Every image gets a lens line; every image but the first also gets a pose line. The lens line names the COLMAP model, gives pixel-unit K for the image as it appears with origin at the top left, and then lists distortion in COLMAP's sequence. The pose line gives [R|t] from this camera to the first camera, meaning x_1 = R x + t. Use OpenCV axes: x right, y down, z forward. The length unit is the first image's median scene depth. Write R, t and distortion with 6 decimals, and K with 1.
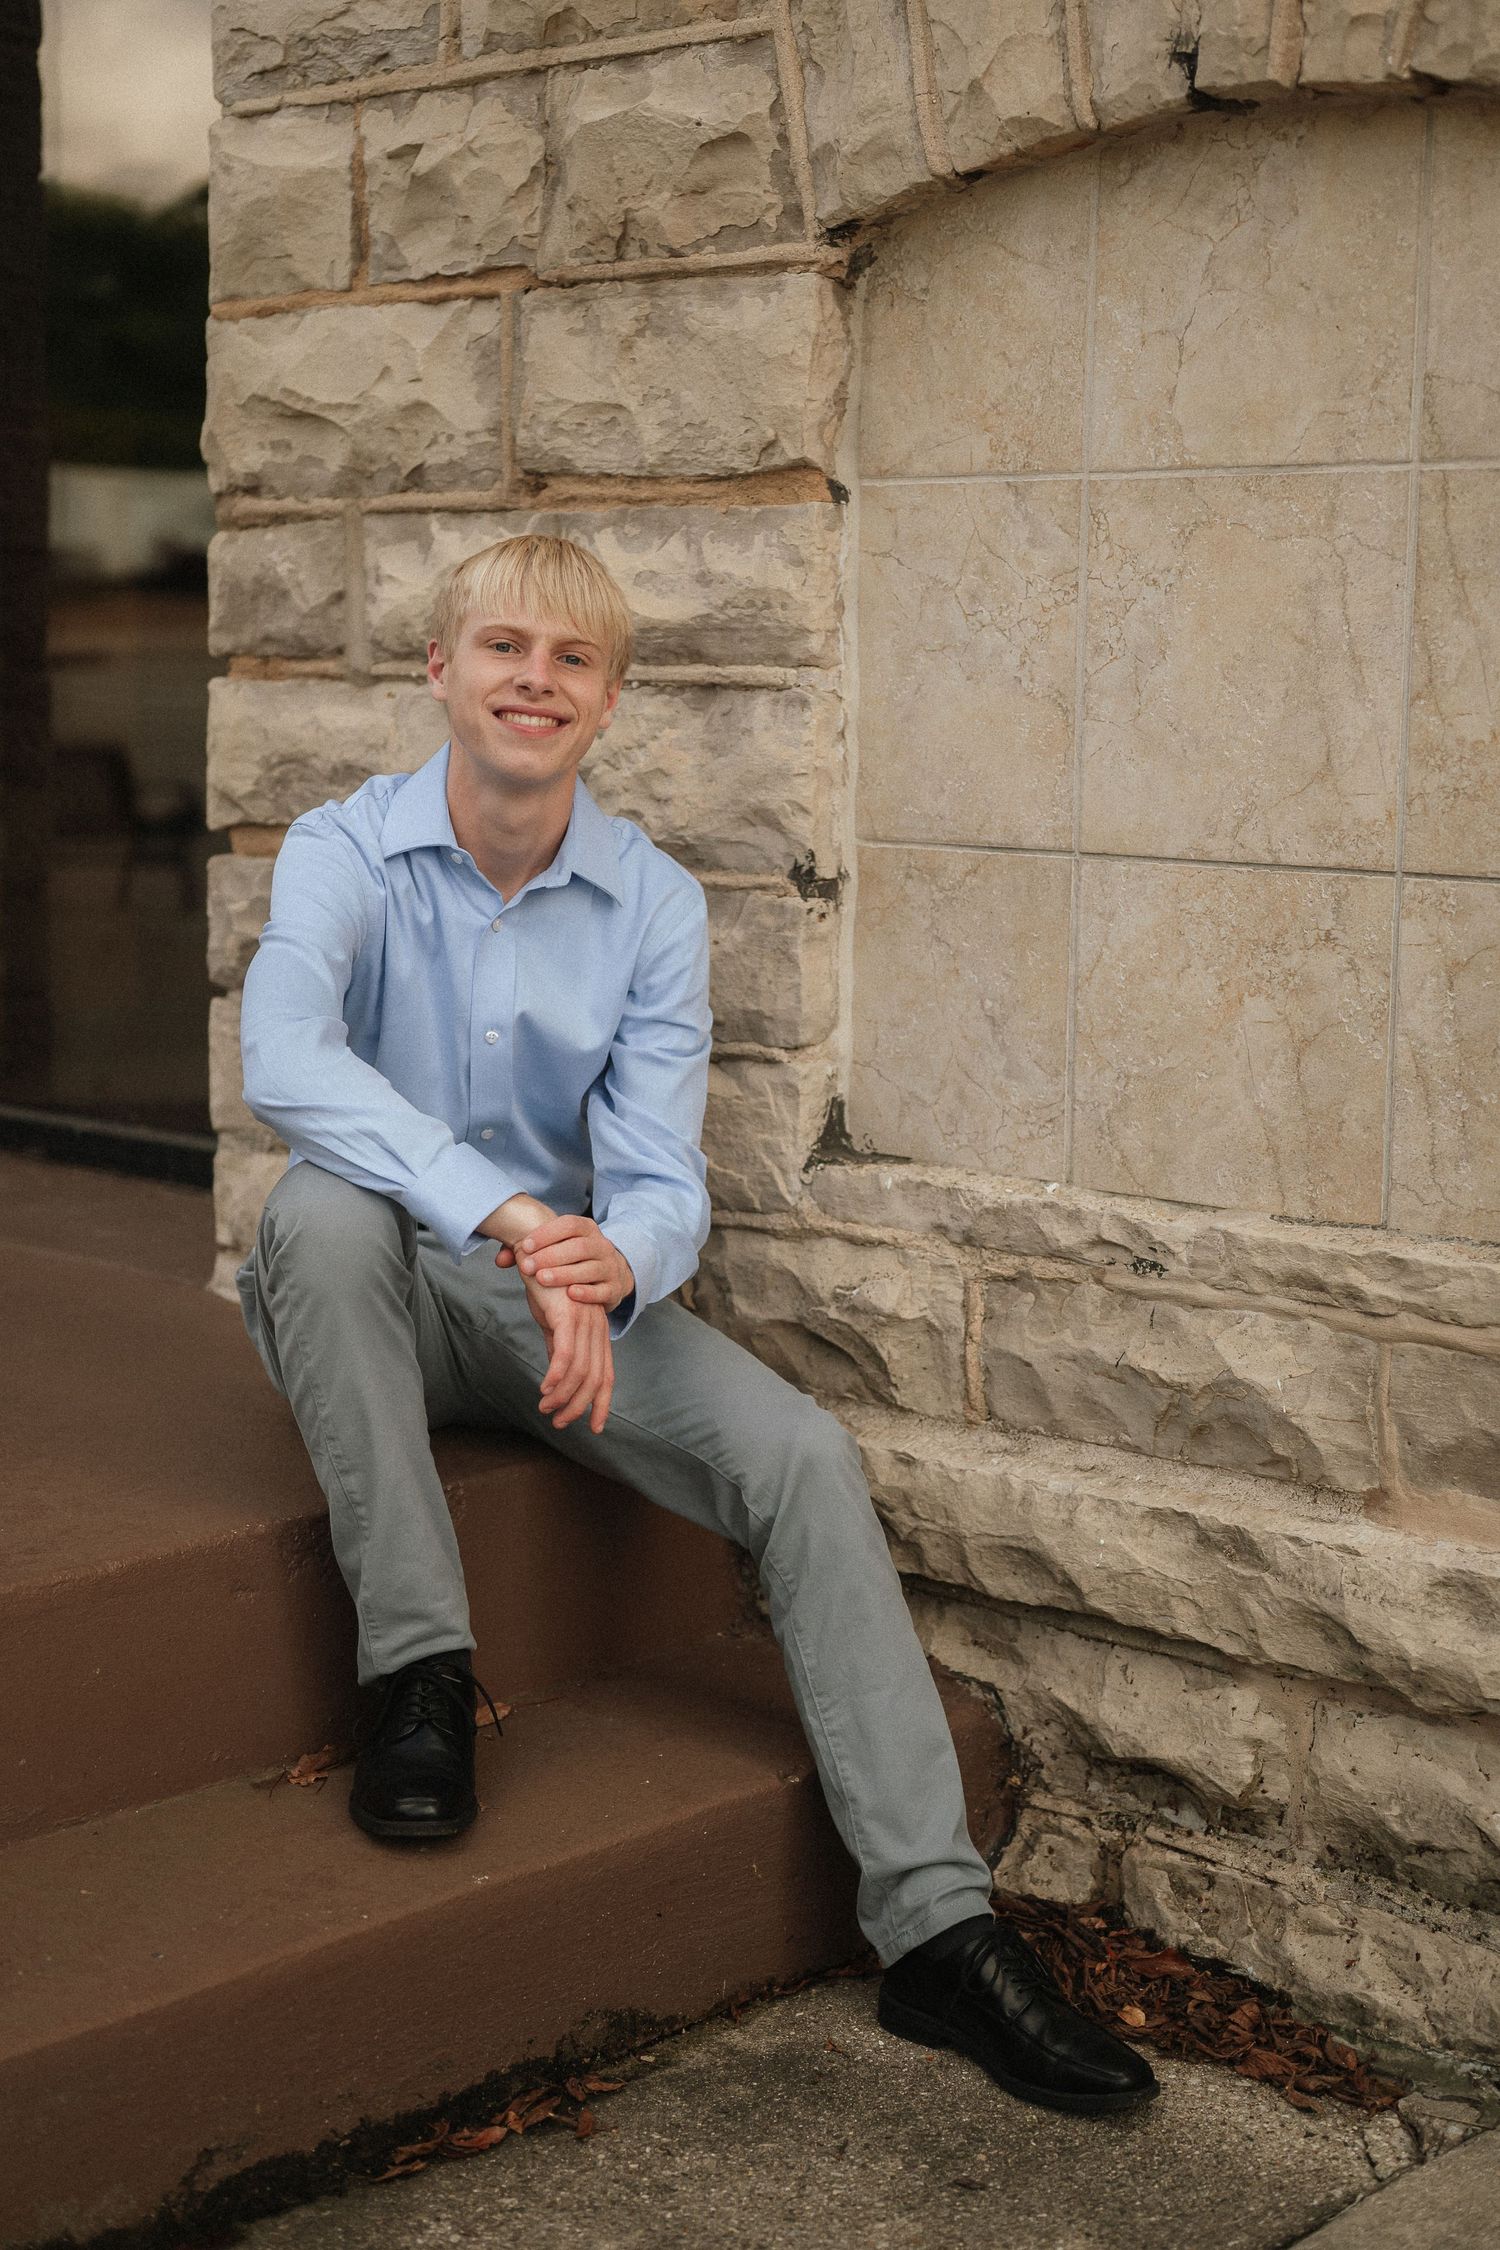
lens RADIAL K [[3195.2, 0, 750.0], [0, 3195.2, 1125.0], [0, 0, 1]] dist [-0.003605, 0.022452]
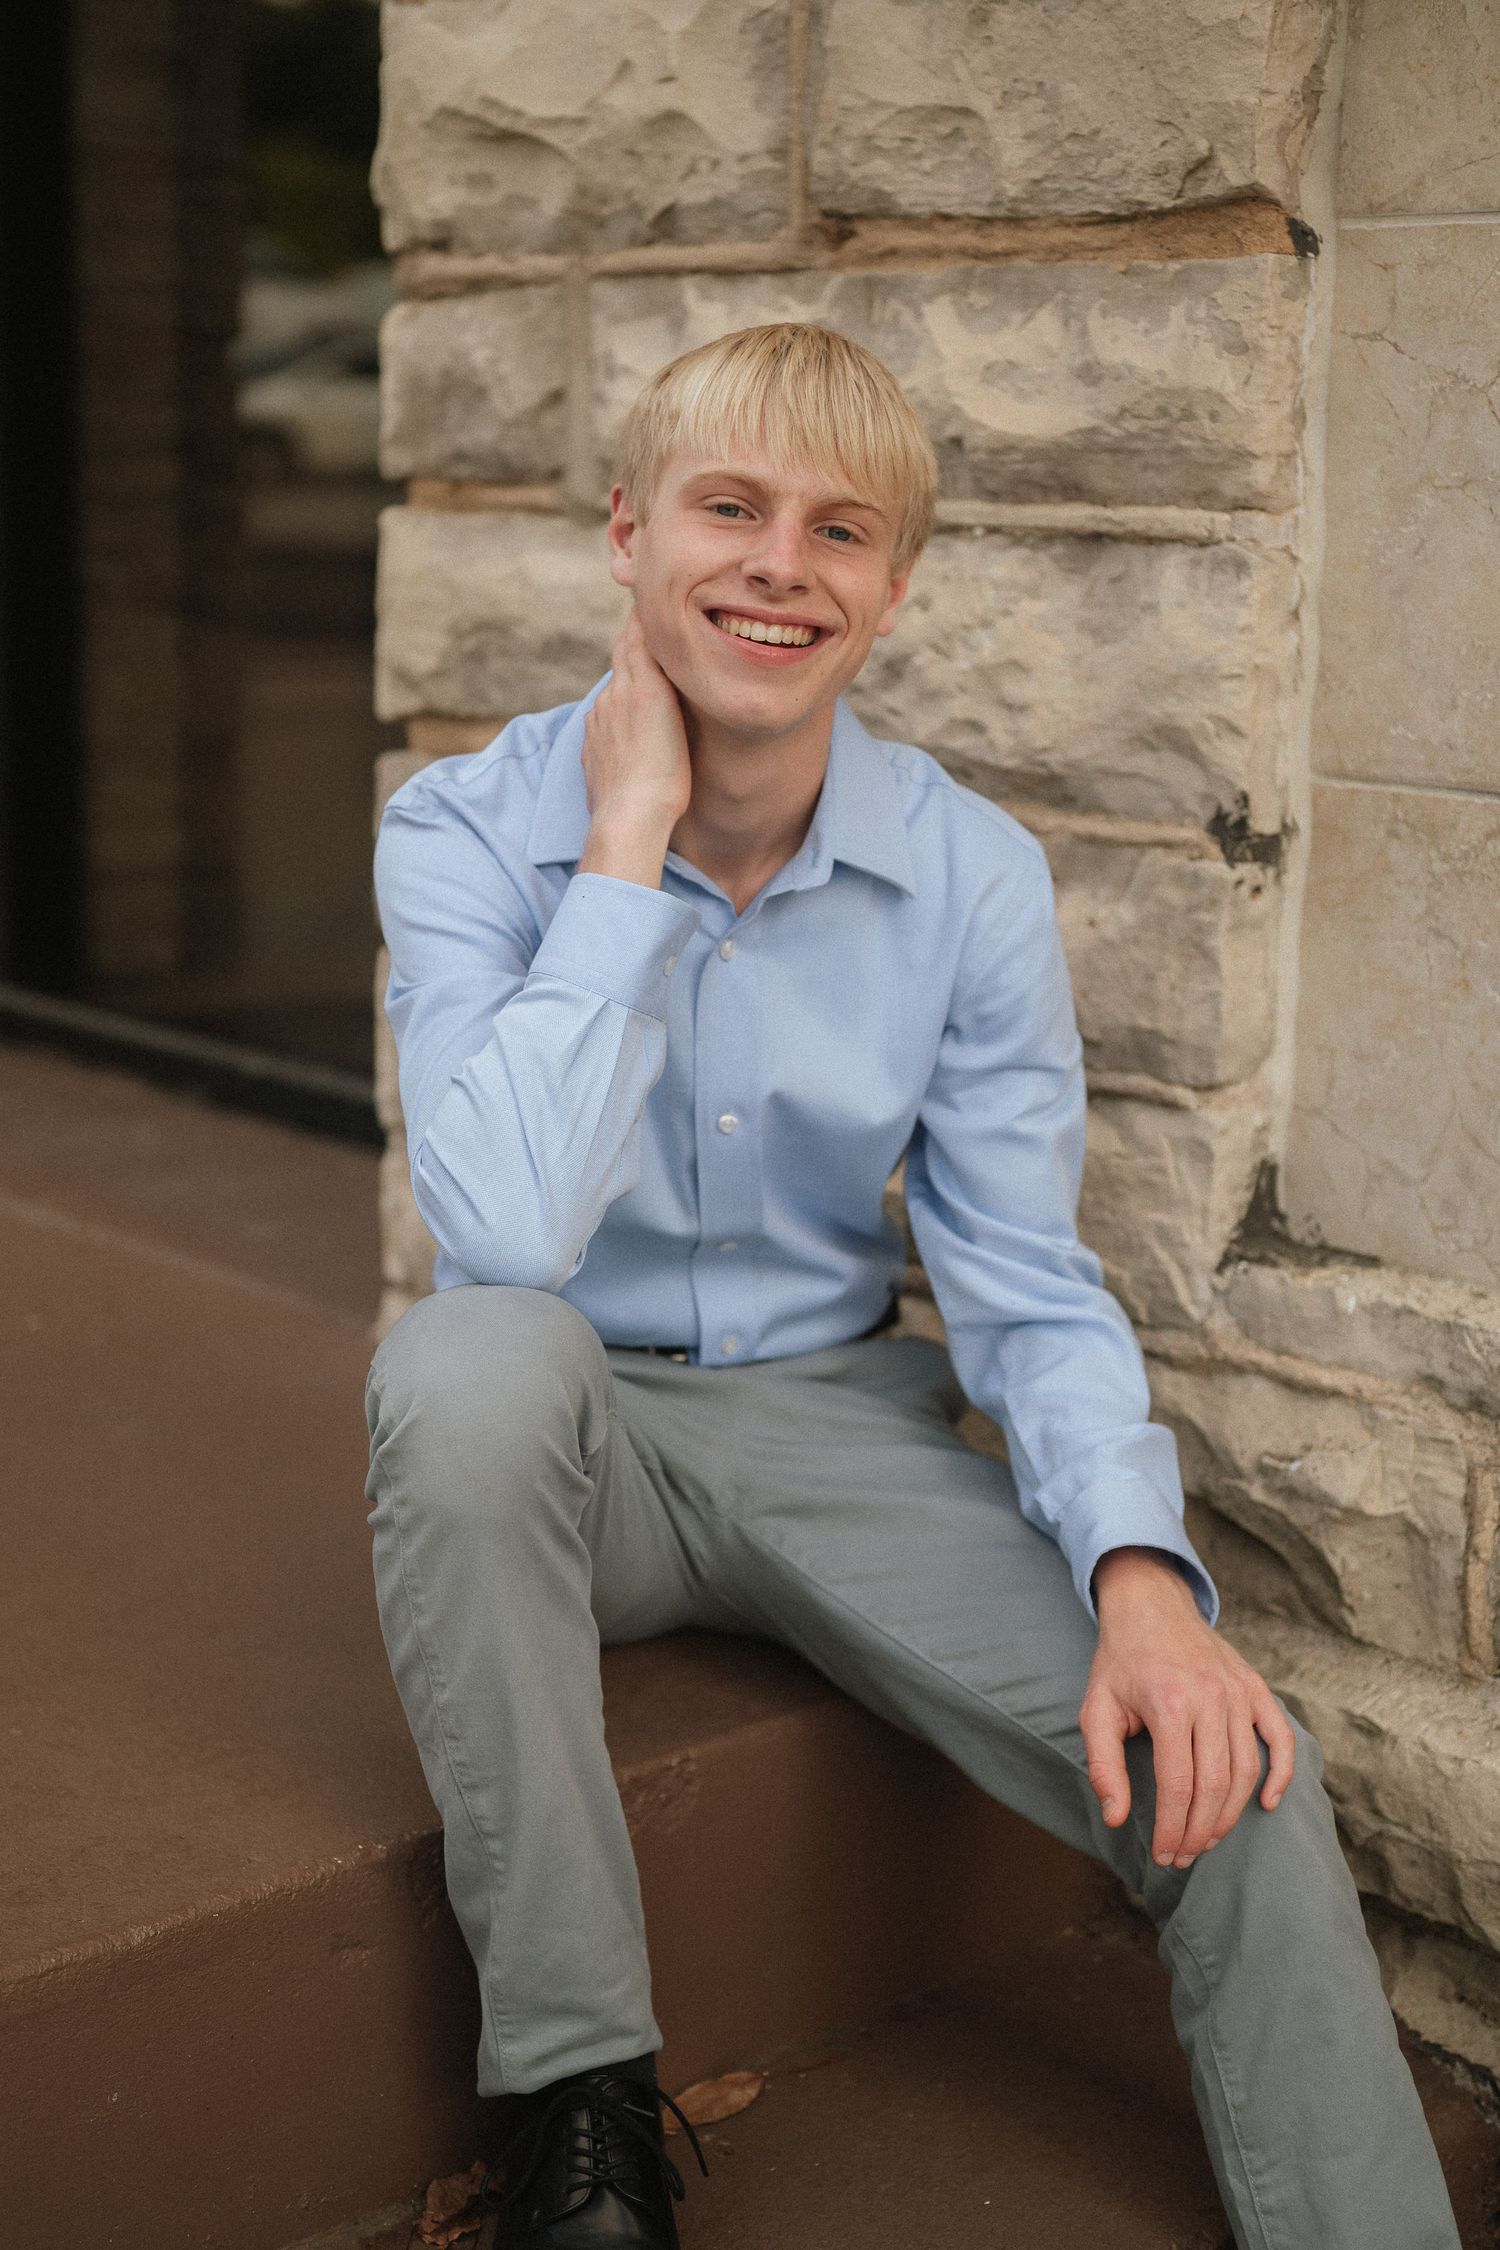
lens RADIAL K [[3195.2, 0, 750.0], [0, 3195.2, 1125.0], [0, 0, 1]] dist [-0.003605, 0.022452]
pose [[0.995840, 0.025738, -0.087403, -0.022697], [-0.020395, 0.997900, 0.061481, -0.055388], [0.088802, -0.059442, 0.994274, 0.329822]]
